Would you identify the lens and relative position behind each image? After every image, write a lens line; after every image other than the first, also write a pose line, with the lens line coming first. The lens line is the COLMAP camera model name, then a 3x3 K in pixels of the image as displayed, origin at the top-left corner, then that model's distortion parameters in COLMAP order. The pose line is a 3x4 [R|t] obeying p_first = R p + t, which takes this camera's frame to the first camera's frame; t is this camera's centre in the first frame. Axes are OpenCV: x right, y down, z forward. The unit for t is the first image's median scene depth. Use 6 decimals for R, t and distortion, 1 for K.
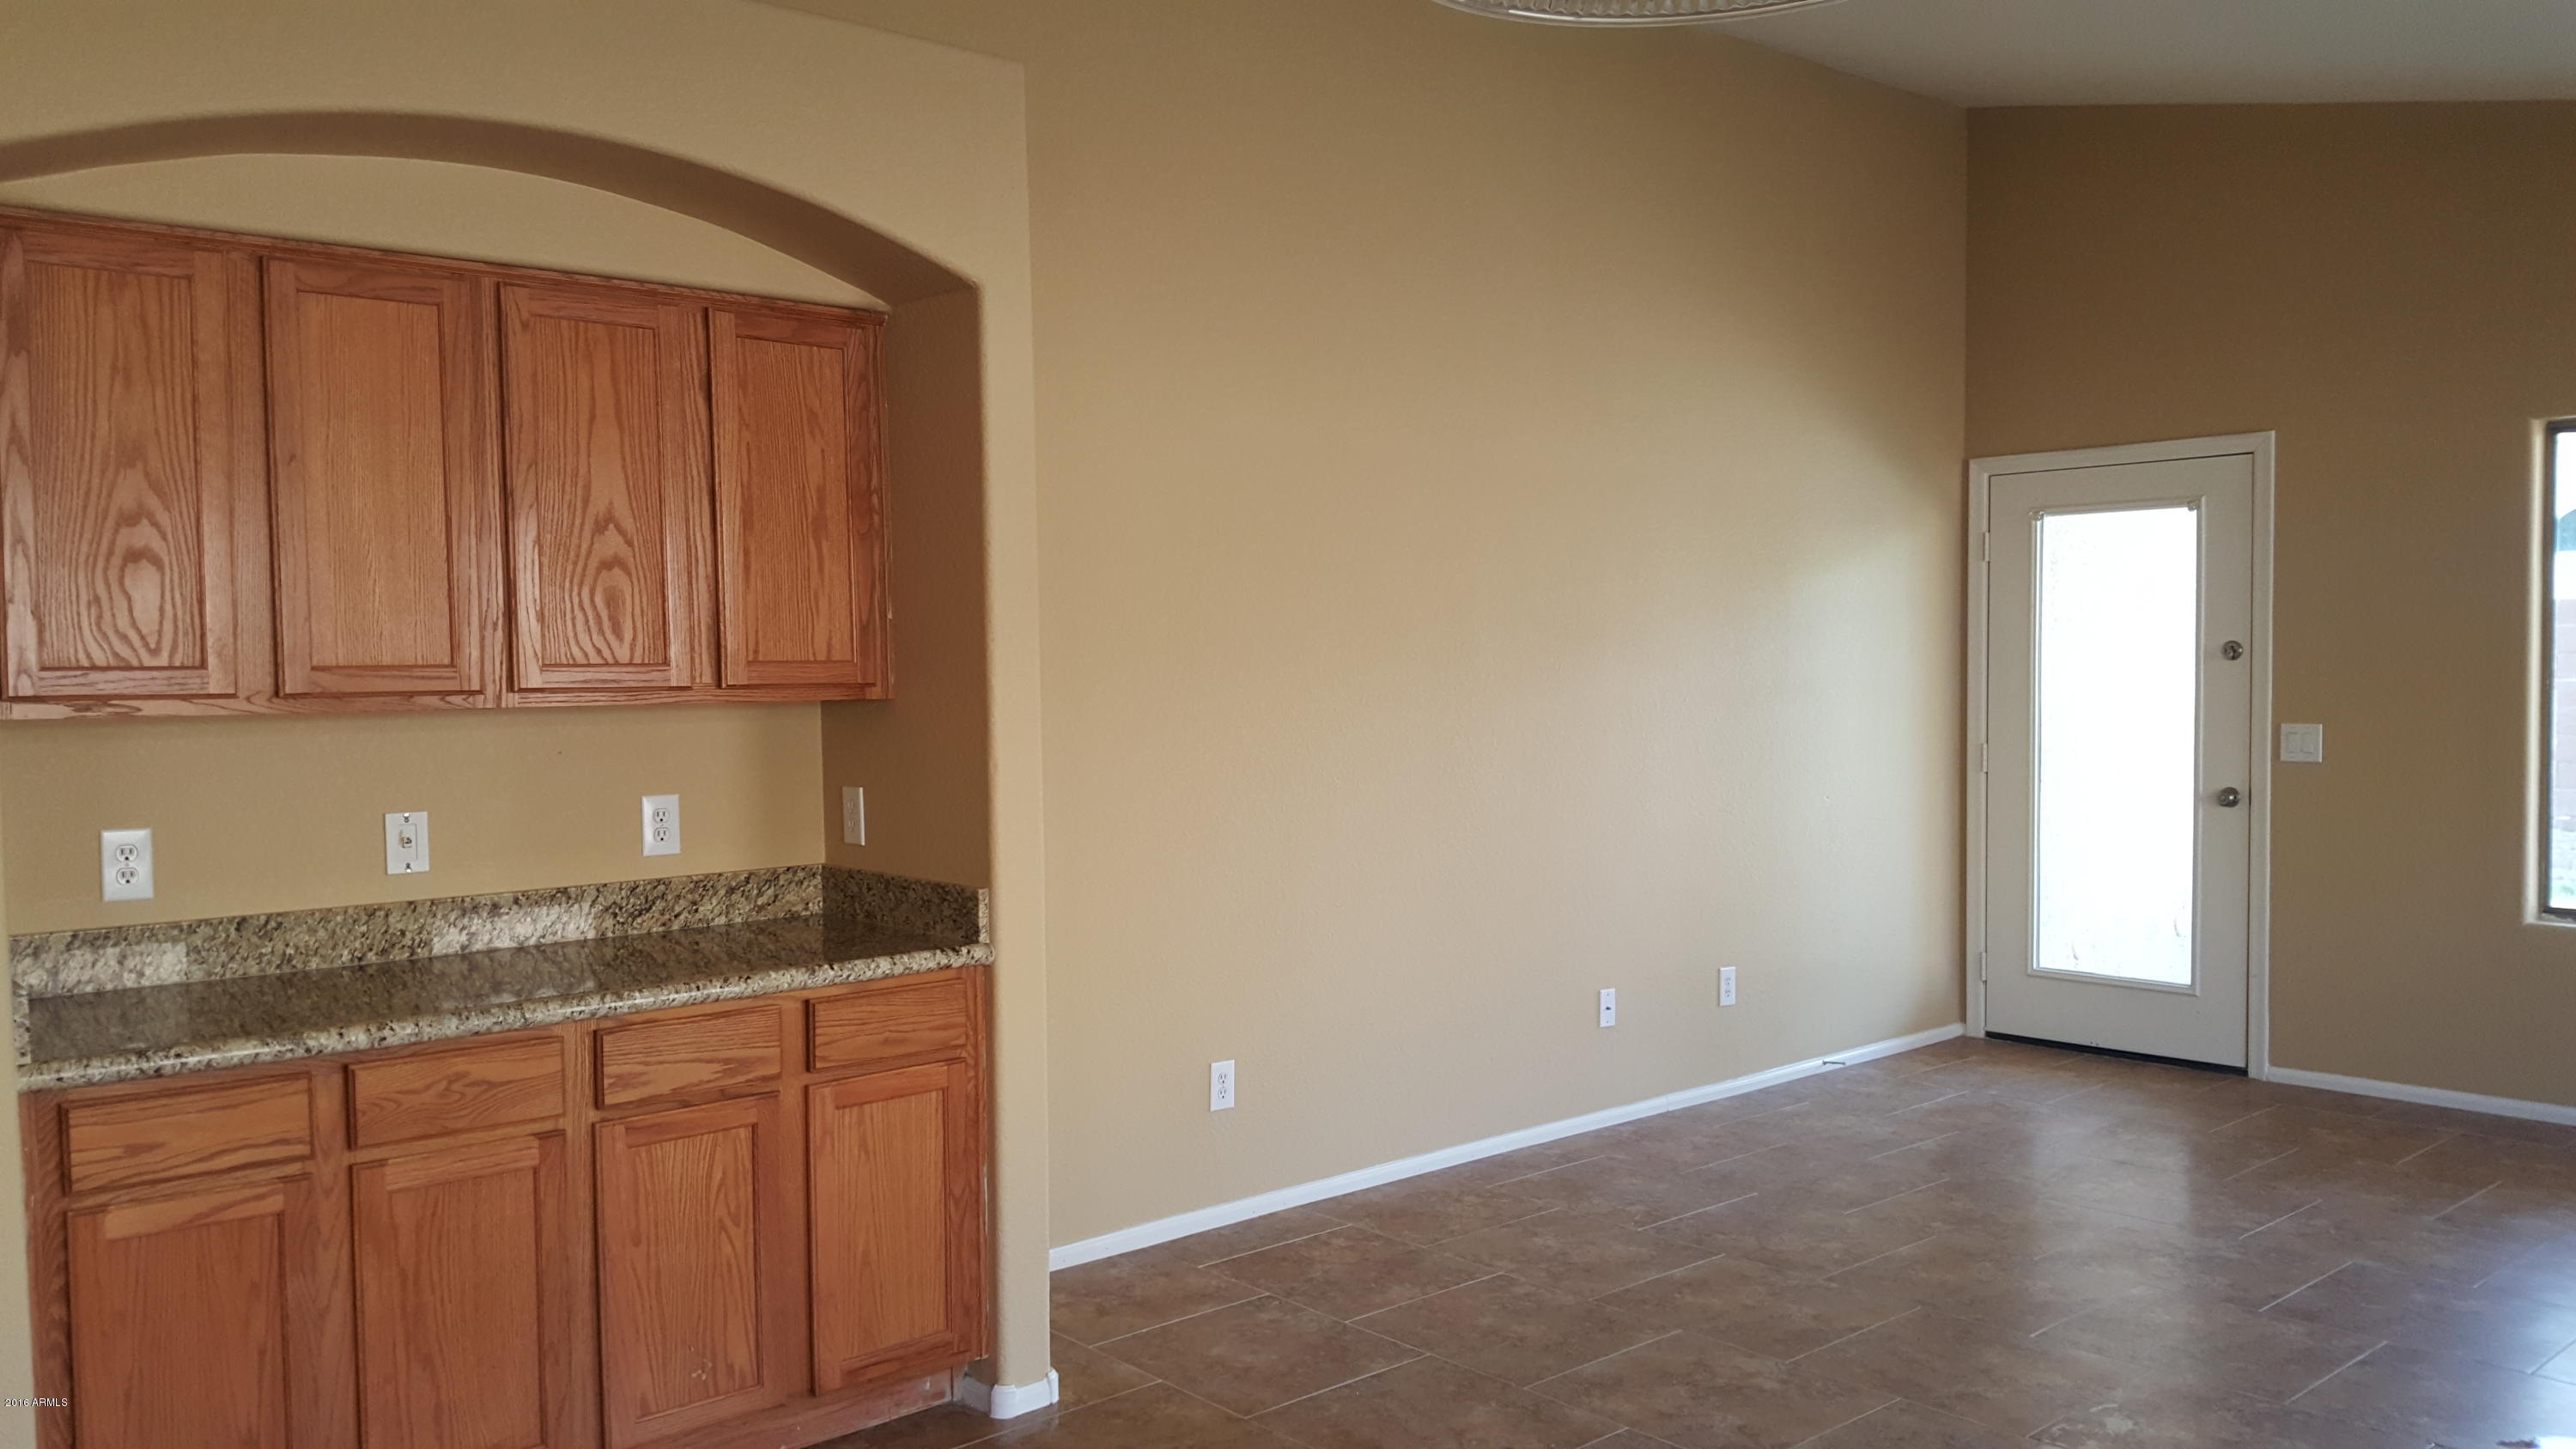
lens RADIAL K [[1955.7, 0, 1201.8], [0, 1955.7, 730.7], [0, 0, 1]] dist [0.142524, -0.279543]
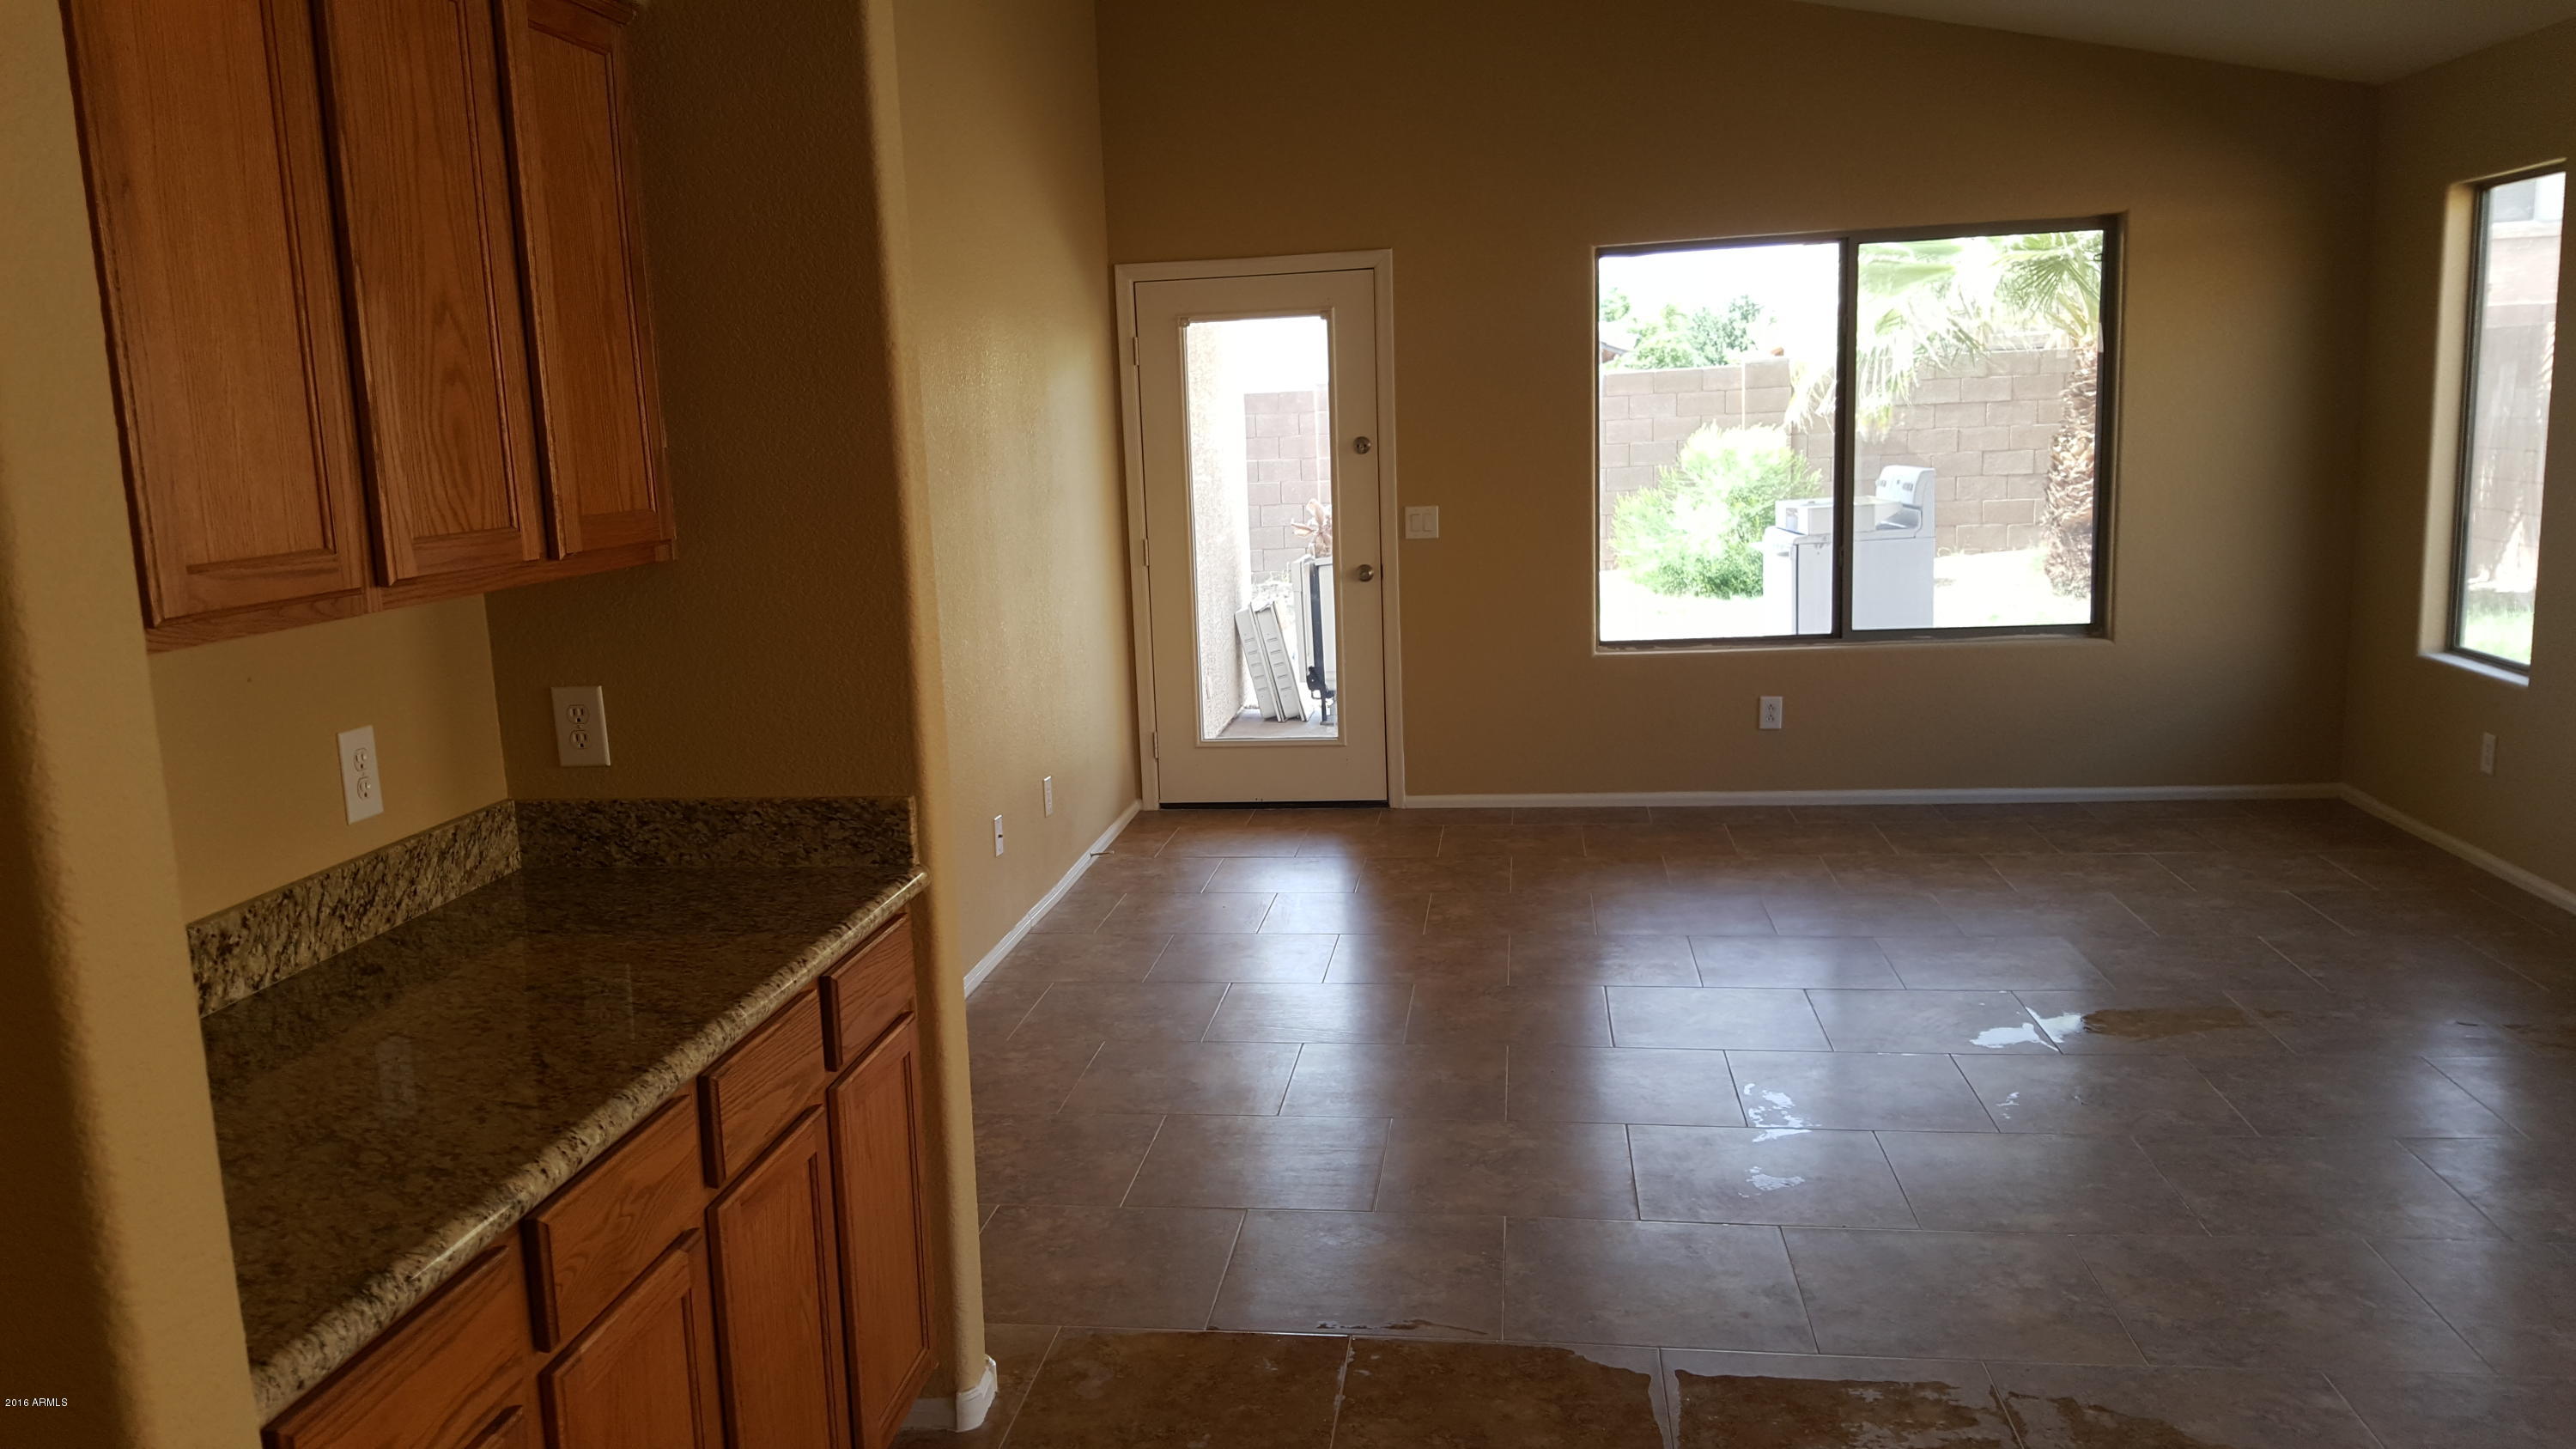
lens RADIAL K [[1952.6, 0, 1265.2], [0, 1952.6, 736.4], [0, 0, 1]] dist [0.147398, -0.271063]
pose [[0.744381, -0.124138, 0.656115, -0.474435], [0.054253, 0.990563, 0.125865, -0.031120], [-0.665547, -0.058095, 0.744091, 0.300539]]
